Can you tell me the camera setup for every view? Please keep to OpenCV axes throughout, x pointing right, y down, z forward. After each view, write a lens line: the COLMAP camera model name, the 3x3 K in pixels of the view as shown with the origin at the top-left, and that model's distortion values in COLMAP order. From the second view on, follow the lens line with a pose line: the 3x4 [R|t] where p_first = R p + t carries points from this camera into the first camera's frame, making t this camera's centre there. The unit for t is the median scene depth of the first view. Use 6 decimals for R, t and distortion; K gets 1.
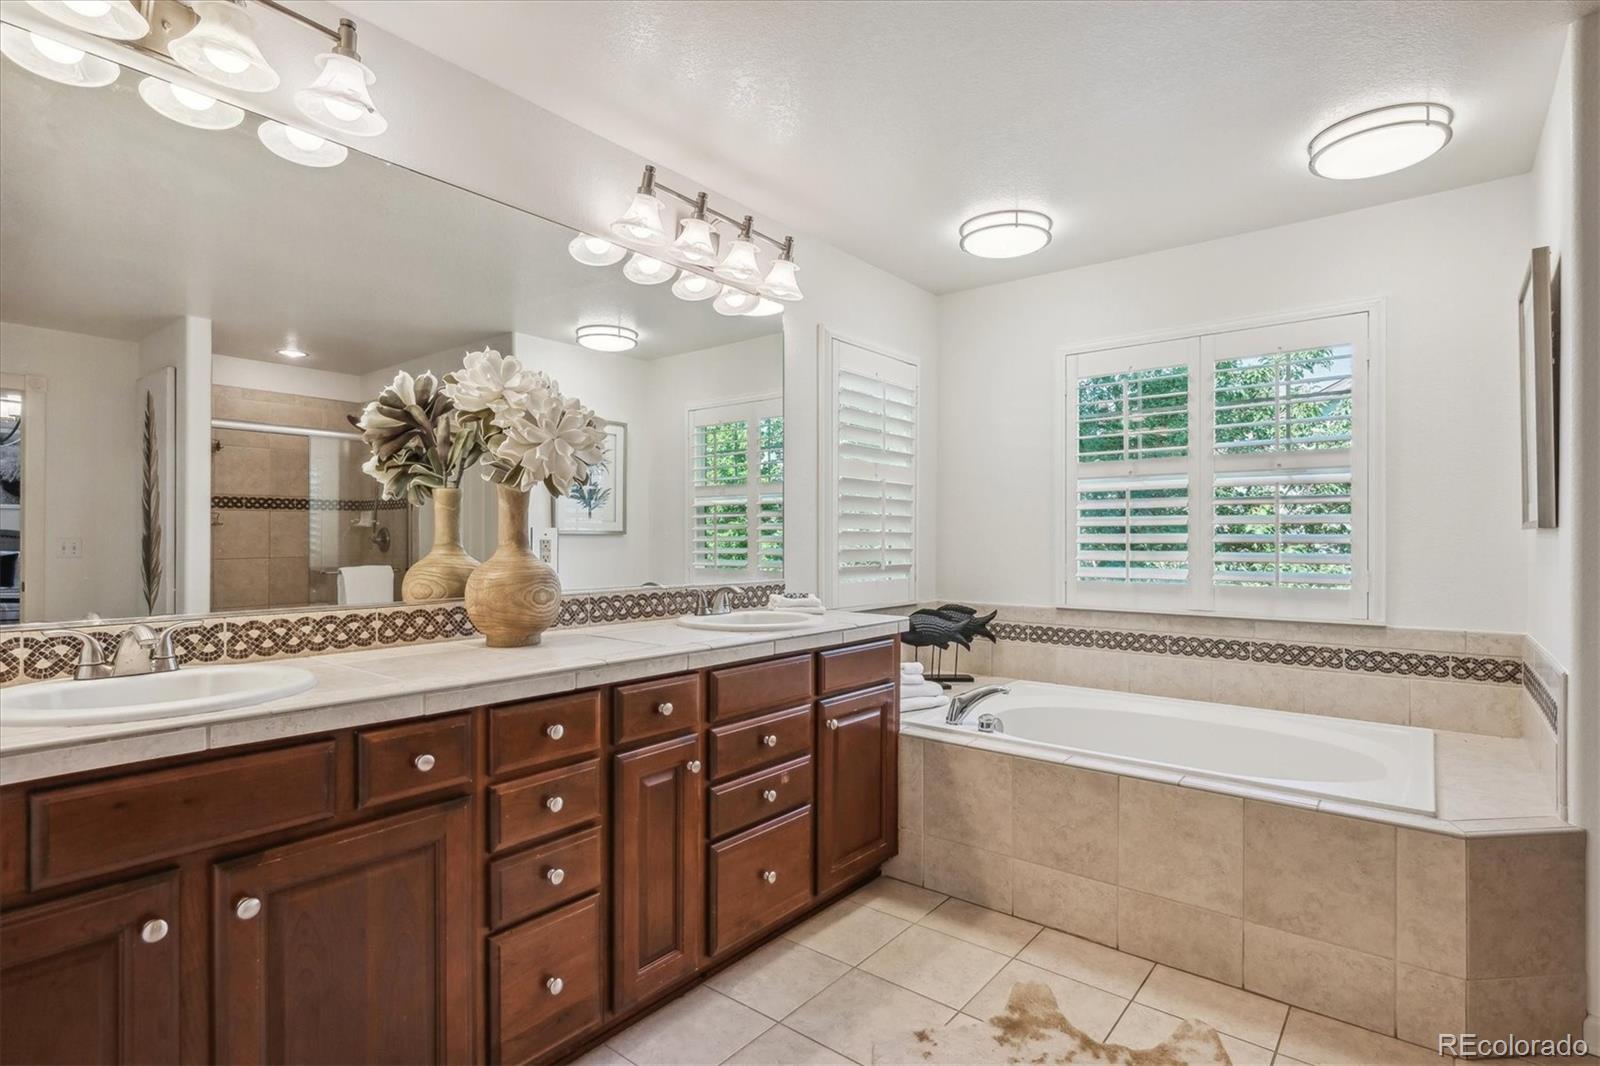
lens RADIAL K [[805.1, 0, 800.0], [0, 805.1, 540.2], [0, 0, 1]] dist [-0.000606, -0.000788]
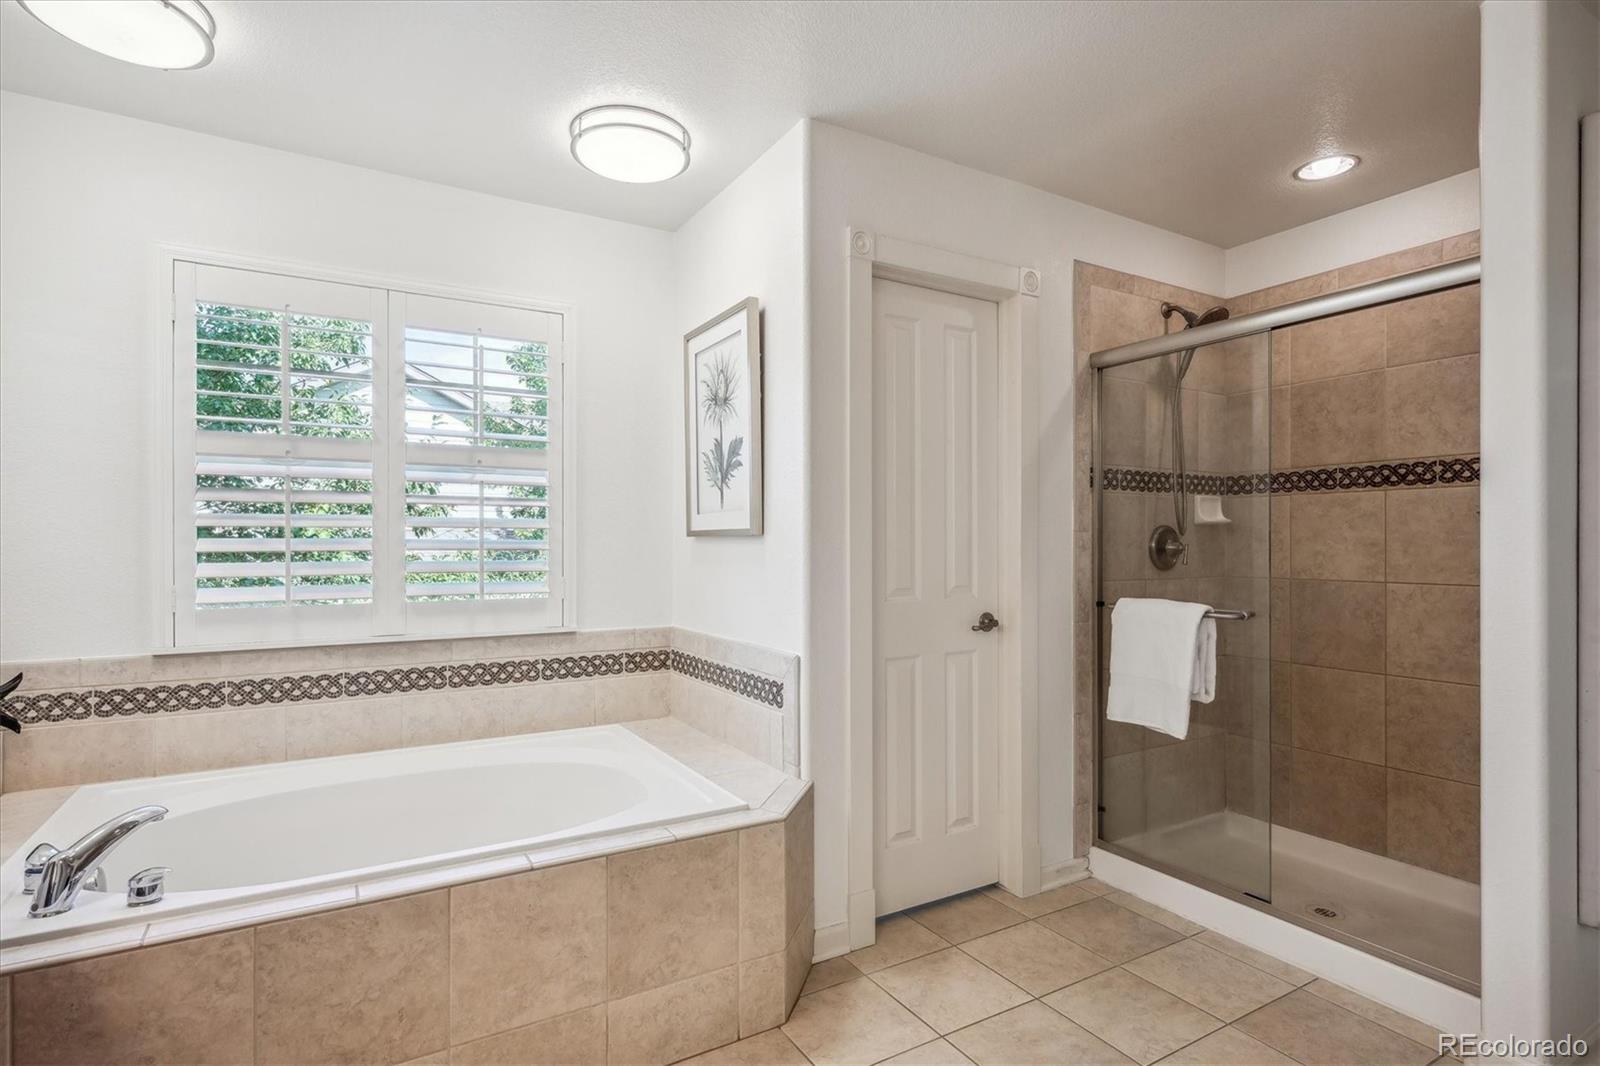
lens RADIAL K [[805.1, 0, 800.0], [0, 805.1, 540.2], [0, 0, 1]] dist [-0.000606, -0.000788]
pose [[0.343368, 0.003280, 0.939195, -0.115821], [0.002491, 0.999987, -0.004403, -0.002061], [-0.939198, 0.003851, 0.343356, 0.366184]]
